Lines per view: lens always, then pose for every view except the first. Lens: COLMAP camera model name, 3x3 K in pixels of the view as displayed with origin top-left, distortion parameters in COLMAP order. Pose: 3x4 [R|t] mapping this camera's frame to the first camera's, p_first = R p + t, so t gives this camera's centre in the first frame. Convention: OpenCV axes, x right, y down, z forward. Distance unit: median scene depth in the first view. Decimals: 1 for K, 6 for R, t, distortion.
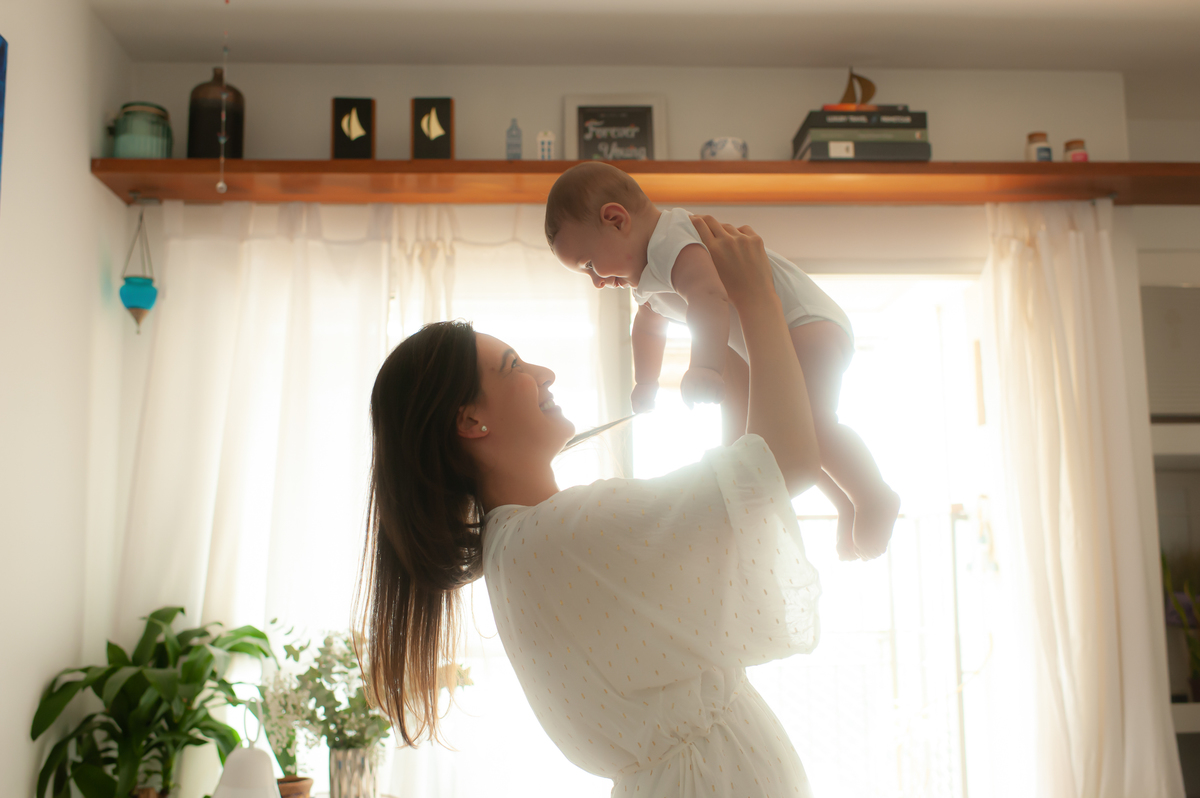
lens RADIAL K [[1282.0, 0, 607.5], [0, 1282.0, 395.7], [0, 0, 1]] dist [0.003932, 0.000000]
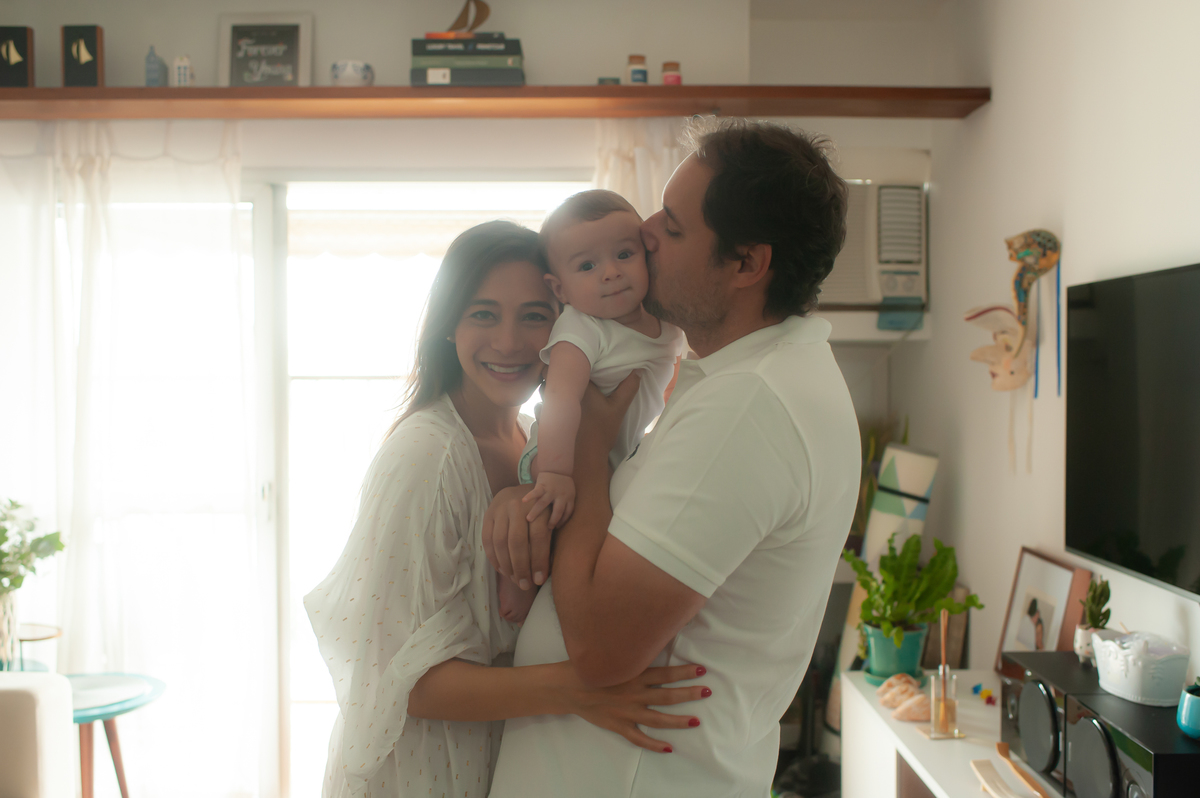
lens RADIAL K [[1282.0, 0, 614.6], [0, 1282.0, 409.6], [0, 0, 1]] dist [0.003932, 0.000000]
pose [[0.997762, 0.017722, -0.064480, 0.401601], [-0.006005, 0.984094, 0.177549, -0.104380], [0.066601, -0.176765, 0.981997, -0.122649]]
